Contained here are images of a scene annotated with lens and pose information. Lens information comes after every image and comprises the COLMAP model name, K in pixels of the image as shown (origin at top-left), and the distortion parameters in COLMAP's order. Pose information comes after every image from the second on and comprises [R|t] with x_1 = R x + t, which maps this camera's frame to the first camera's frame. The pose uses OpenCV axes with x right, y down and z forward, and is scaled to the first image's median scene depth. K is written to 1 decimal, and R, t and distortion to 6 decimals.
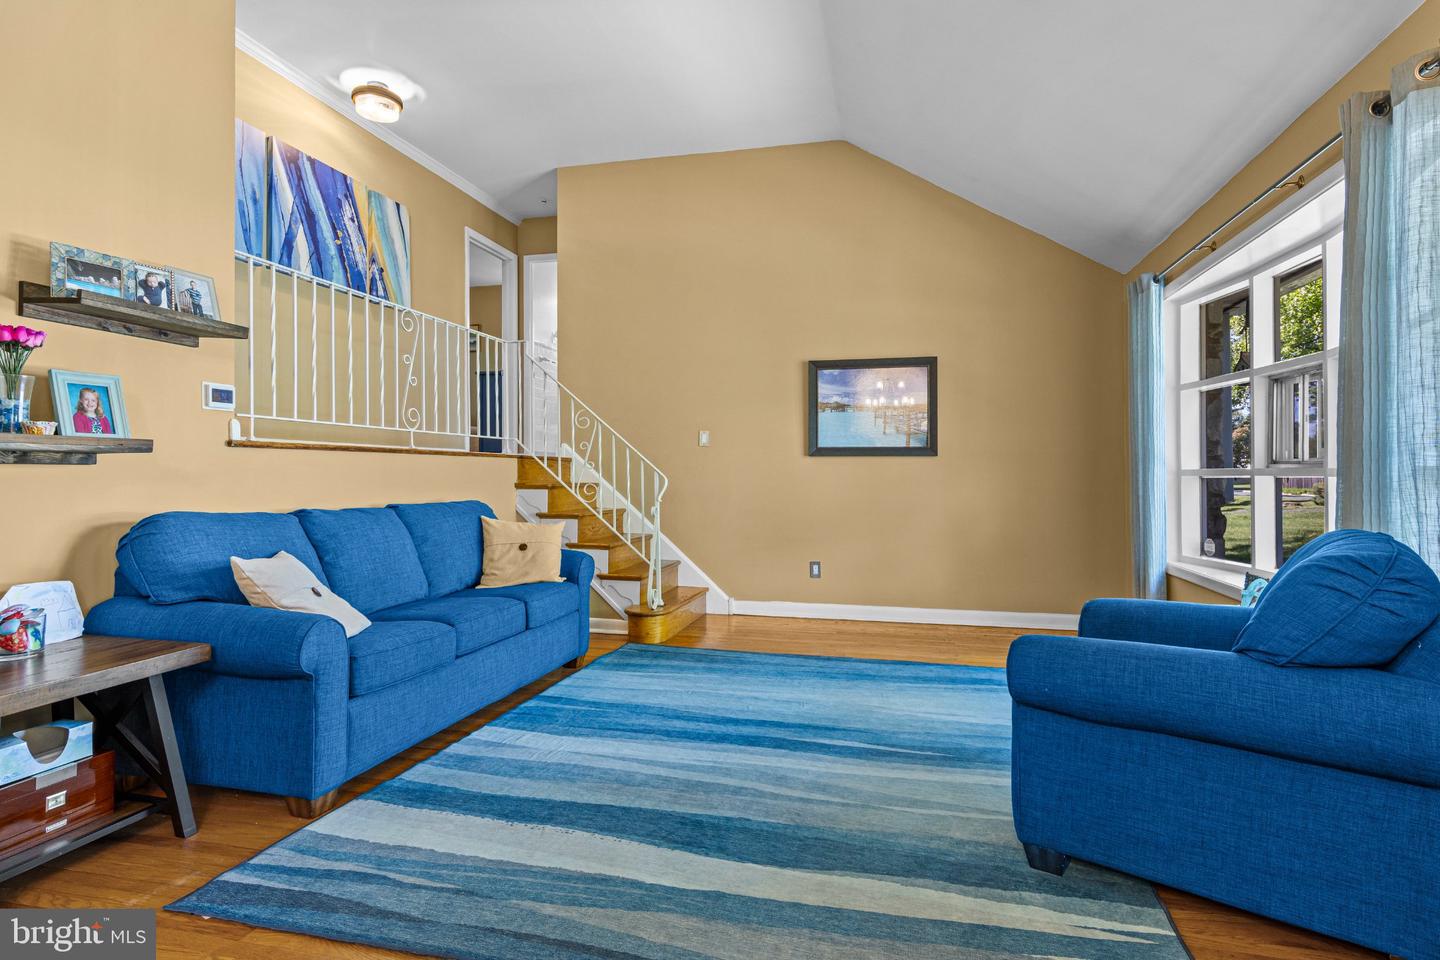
lens RADIAL K [[734.4, 0, 716.6], [0, 734.4, 478.8], [0, 0, 1]] dist [0.004773, 0.000224]
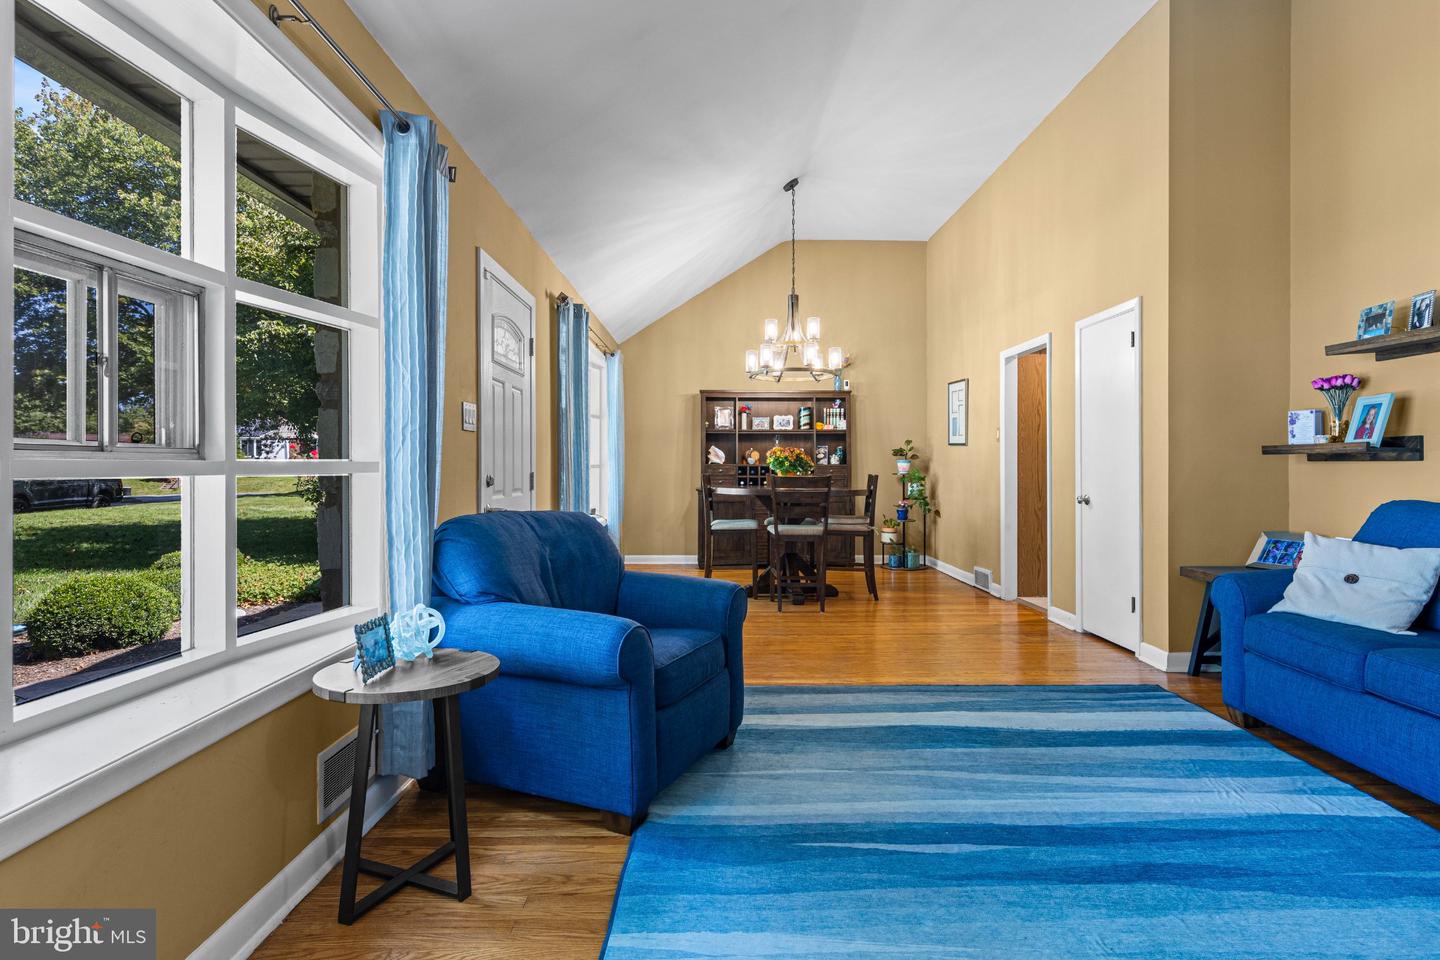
lens RADIAL K [[734.4, 0, 712.8], [0, 734.4, 468.0], [0, 0, 1]] dist [0.004773, 0.000224]
pose [[-0.971133, -0.006147, -0.238458, 0.651408], [-0.006880, 0.999974, 0.002243, 0.000151], [0.238438, 0.003818, -0.971150, 1.934490]]
